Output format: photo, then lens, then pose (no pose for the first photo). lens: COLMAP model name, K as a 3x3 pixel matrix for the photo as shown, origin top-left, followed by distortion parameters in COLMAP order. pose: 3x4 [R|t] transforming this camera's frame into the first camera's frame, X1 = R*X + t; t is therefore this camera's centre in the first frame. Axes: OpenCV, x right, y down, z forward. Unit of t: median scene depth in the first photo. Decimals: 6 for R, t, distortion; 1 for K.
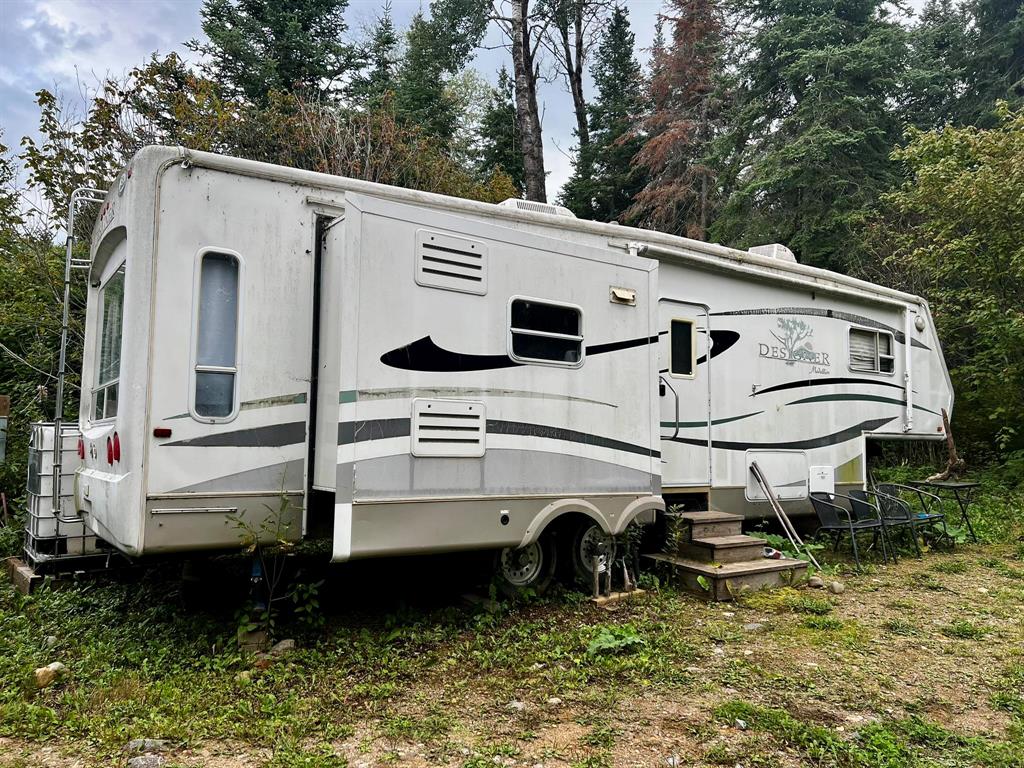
lens RADIAL K [[776.6, 0, 512.0], [0, 776.6, 384.0], [0, 0, 1]] dist [0.076691, -0.012316]
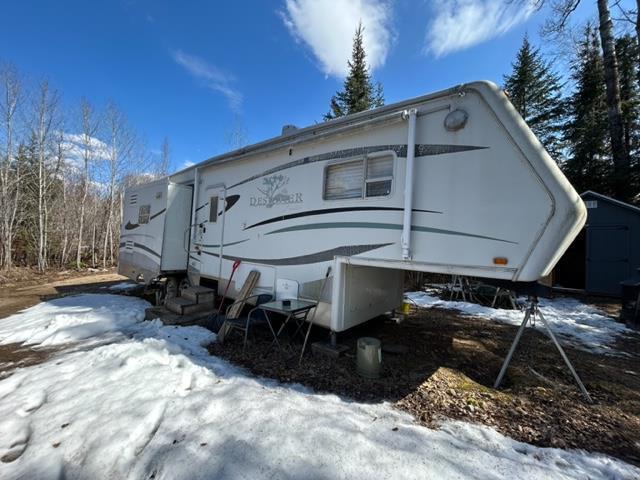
lens RADIAL K [[264.3, 0, 320.9], [0, 264.3, 238.1], [0, 0, 1]] dist [-0.000128, -0.000247]
pose [[0.271755, -0.017192, -0.962213, 0.937423], [0.031739, 0.999457, -0.008893, 0.044223], [0.961843, -0.028123, 0.272153, 1.043370]]
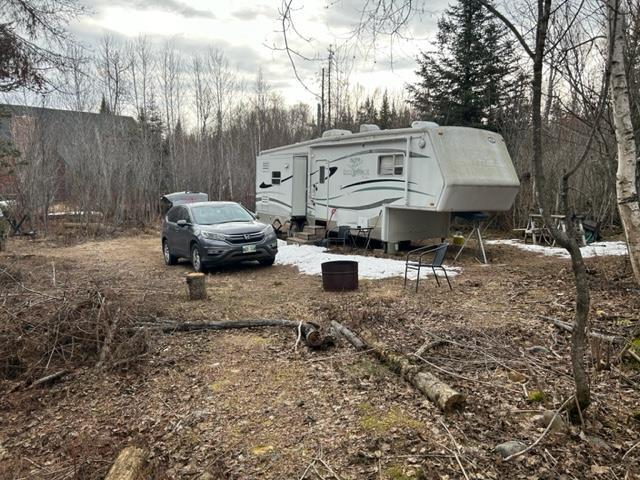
lens RADIAL K [[484.0, 0, 320.0], [0, 484.0, 240.0], [0, 0, 1]] dist [0.003019, 0.000622]
pose [[-0.088133, 0.110857, -0.989921, 2.106317], [0.069118, 0.992073, 0.104945, 0.008492], [0.993708, -0.059172, -0.095097, 1.122250]]
